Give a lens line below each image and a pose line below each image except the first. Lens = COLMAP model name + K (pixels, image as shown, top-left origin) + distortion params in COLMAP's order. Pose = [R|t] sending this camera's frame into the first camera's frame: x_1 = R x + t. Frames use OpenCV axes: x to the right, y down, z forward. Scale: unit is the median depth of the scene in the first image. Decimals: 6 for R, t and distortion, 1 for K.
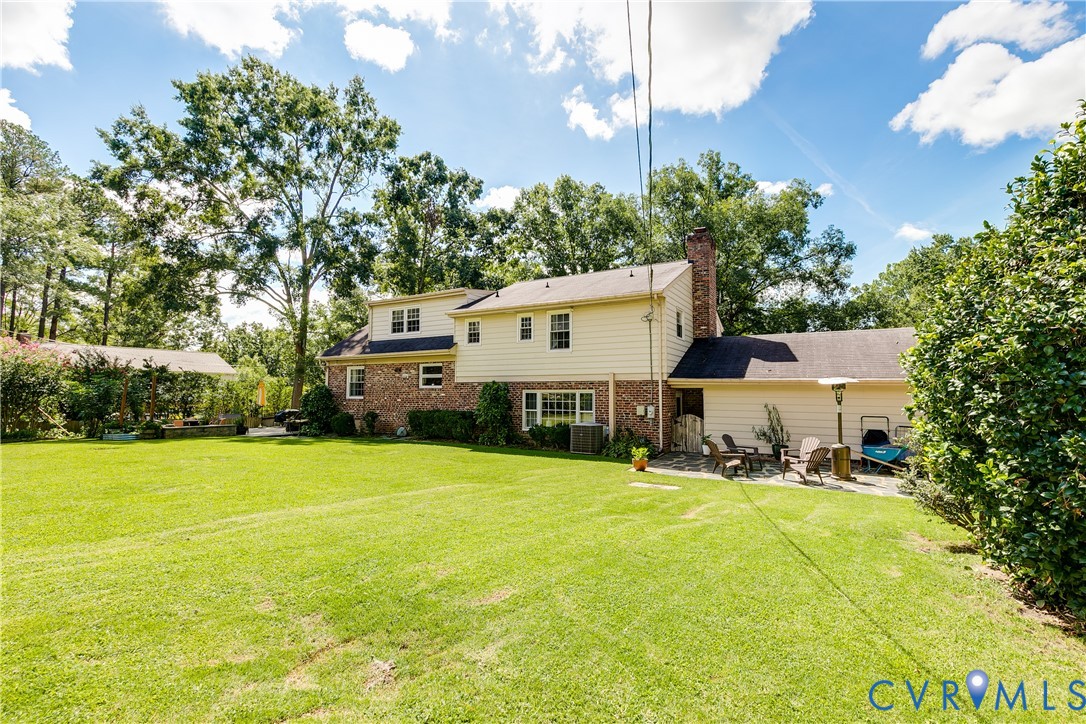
lens RADIAL K [[484.1, 0, 549.7], [0, 484.1, 351.3], [0, 0, 1]] dist [0.009485, -0.001630]
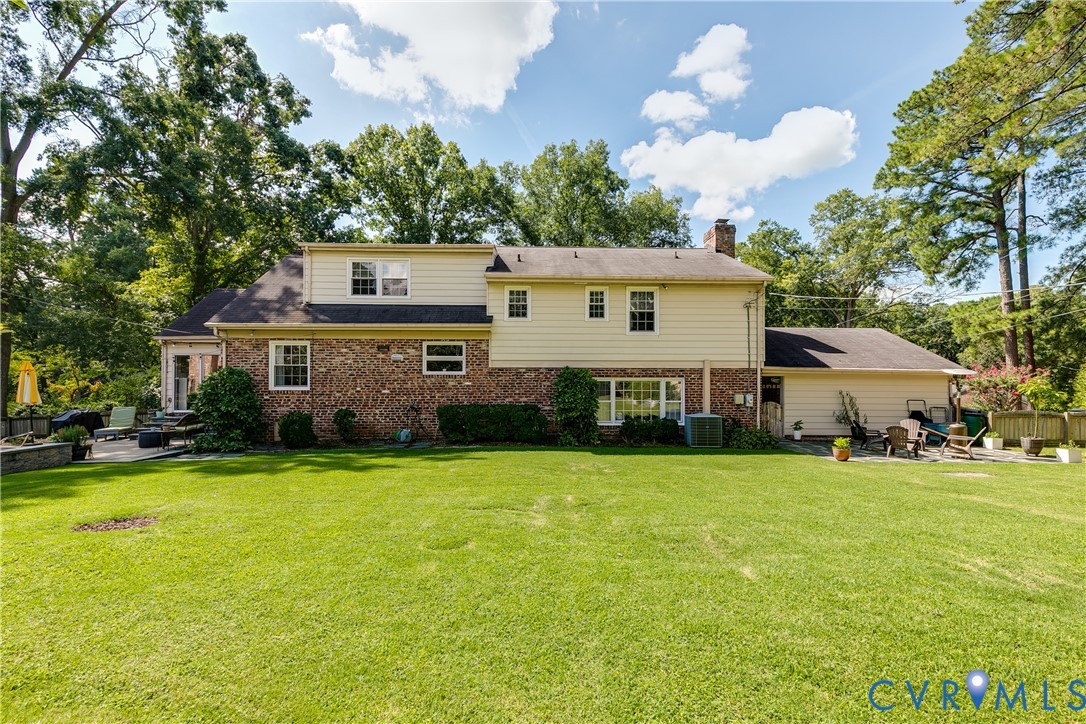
lens RADIAL K [[484.1, 0, 537.7], [0, 484.1, 372.2], [0, 0, 1]] dist [0.009485, -0.001630]
pose [[0.846479, 0.006850, 0.532377, -0.548594], [-0.045445, 0.997198, 0.059427, 0.022965], [-0.530478, -0.074498, 0.844419, 0.317870]]
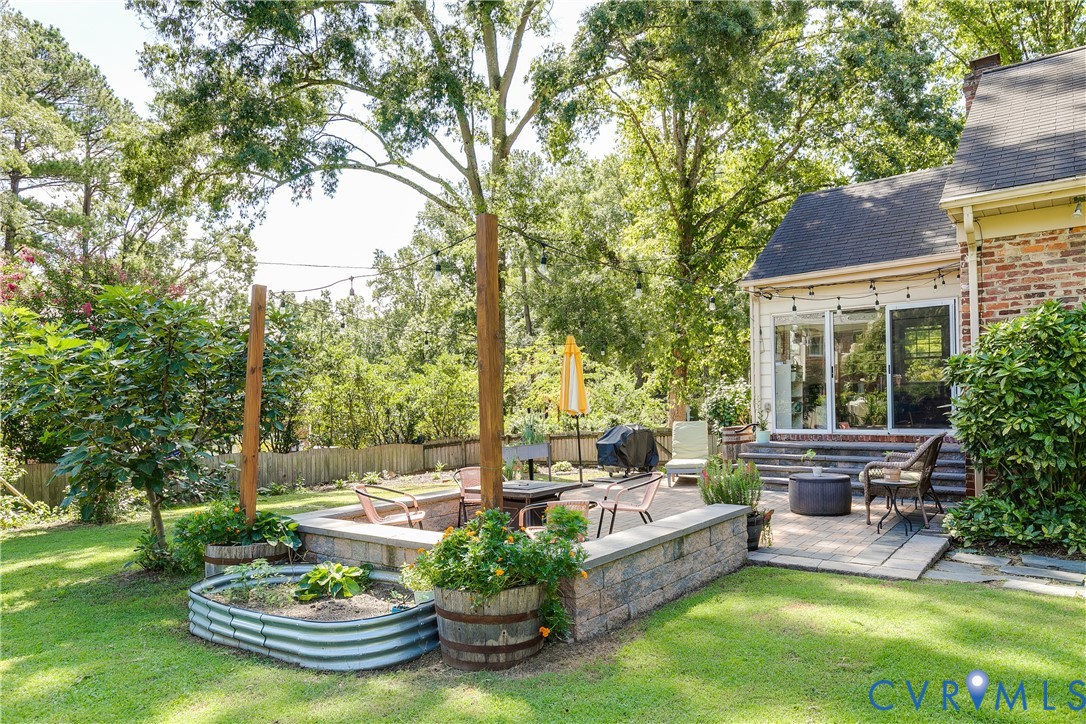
lens RADIAL K [[676.9, 0, 541.9], [0, 676.9, 370.9], [0, 0, 1]] dist [0.001983, 0.003094]
pose [[0.989486, -0.028471, -0.141795, -0.757096], [0.035350, 0.998305, 0.046232, 0.087412], [0.140239, -0.050758, 0.988816, 0.785912]]
